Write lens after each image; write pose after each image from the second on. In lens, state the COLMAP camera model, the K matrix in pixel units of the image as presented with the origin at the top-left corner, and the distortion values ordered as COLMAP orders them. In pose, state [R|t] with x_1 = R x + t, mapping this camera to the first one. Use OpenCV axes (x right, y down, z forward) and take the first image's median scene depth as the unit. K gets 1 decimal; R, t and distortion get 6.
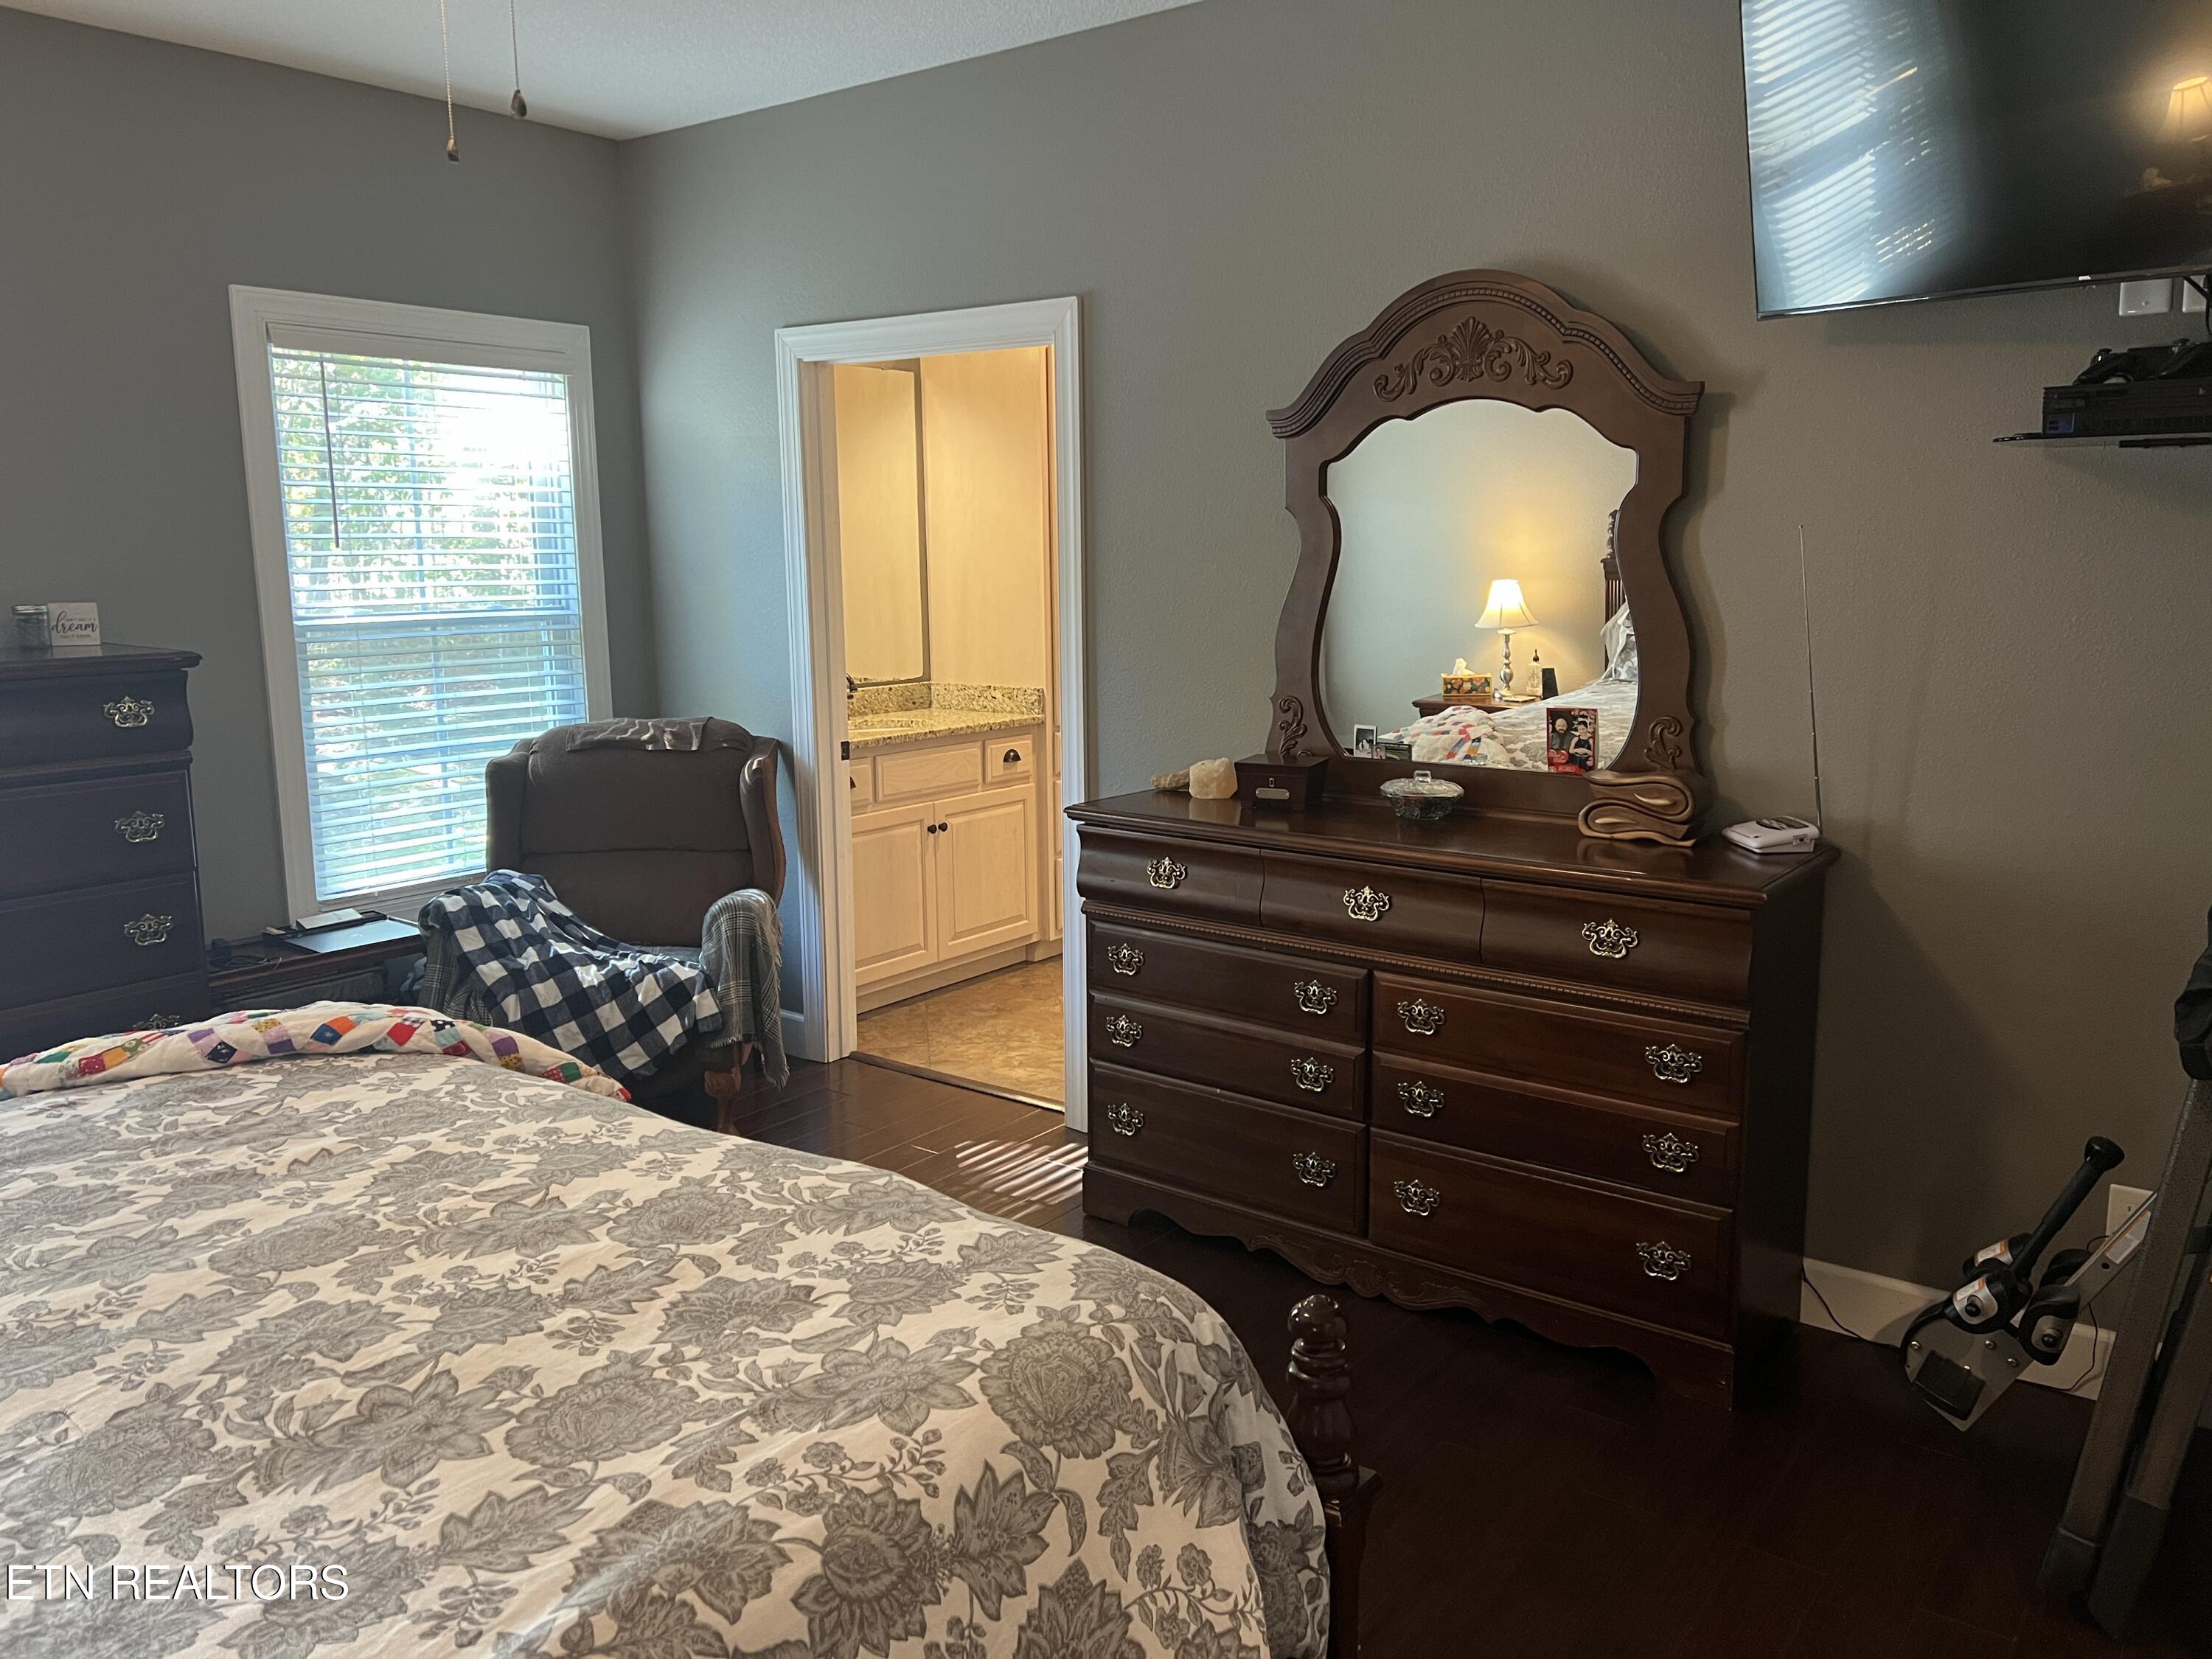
lens RADIAL K [[1646.2, 0, 1119.1], [0, 1646.2, 821.2], [0, 0, 1]] dist [0.083577, -0.118152]
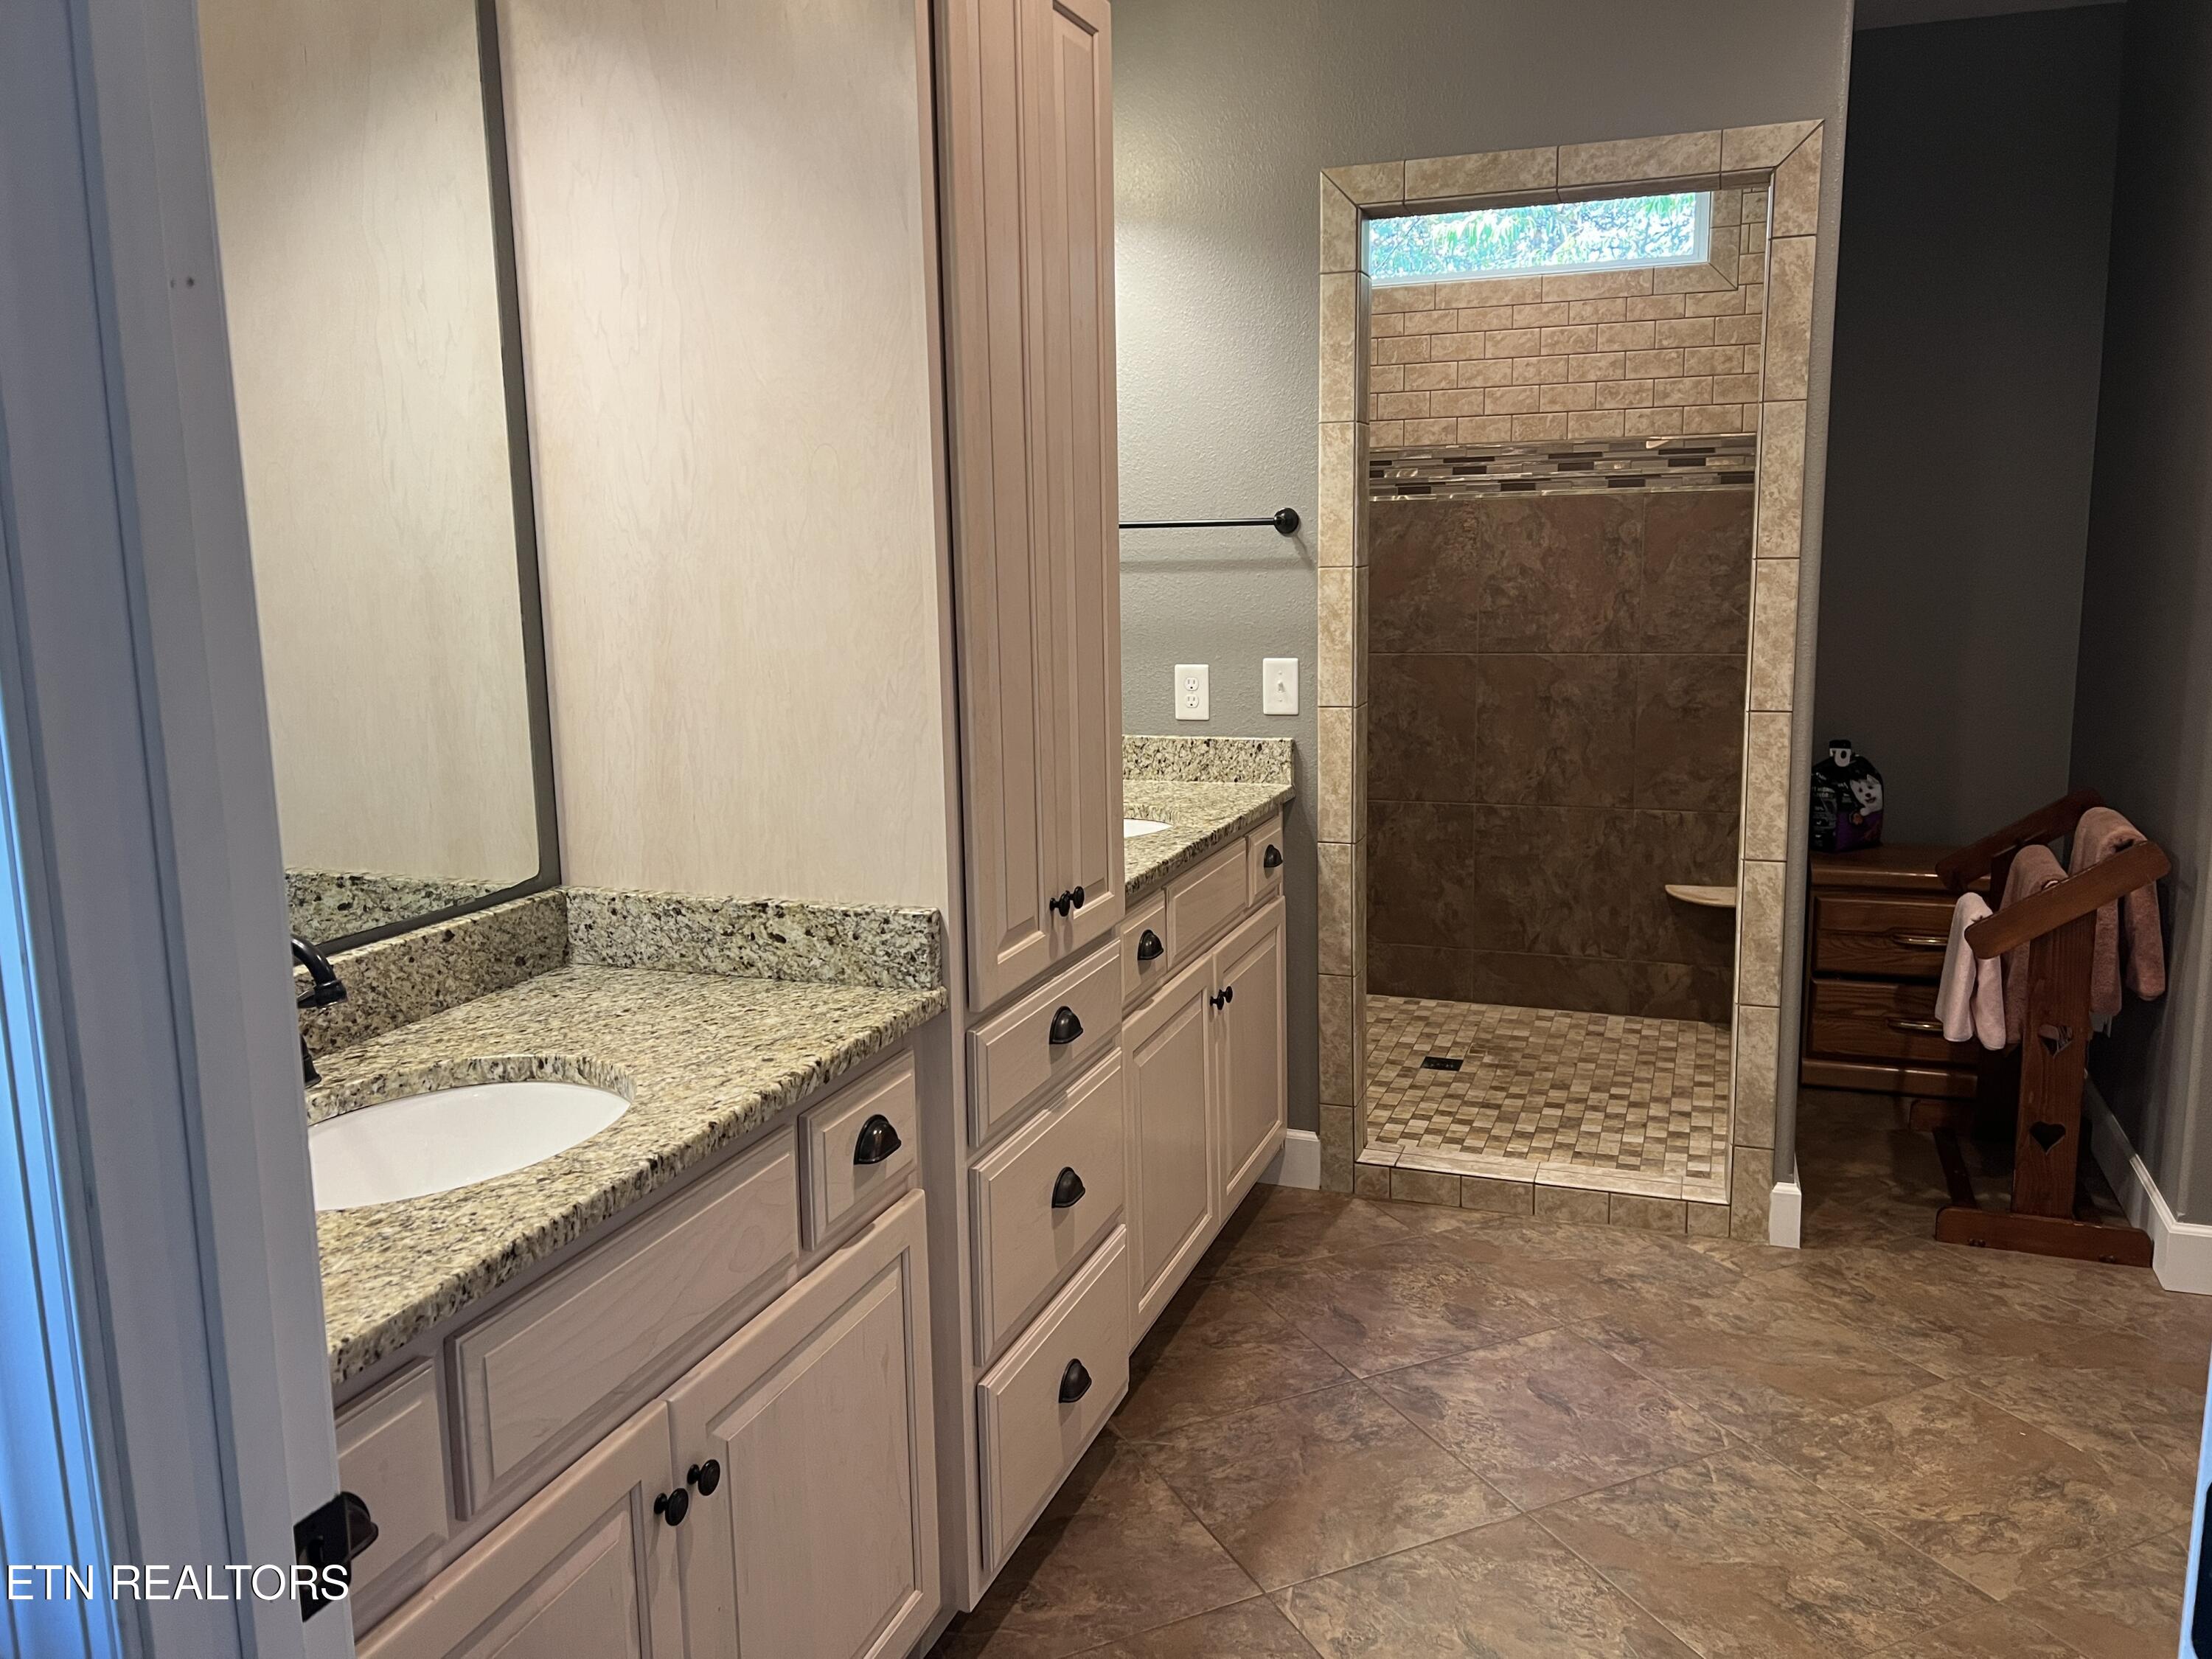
lens RADIAL K [[1646.2, 0, 1119.1], [0, 1646.2, 821.2], [0, 0, 1]] dist [0.083577, -0.118152]
pose [[0.956434, -0.060235, 0.285667, -0.108583], [0.058989, 0.998174, 0.012972, -0.103569], [-0.285927, 0.004444, 0.958241, 0.673281]]
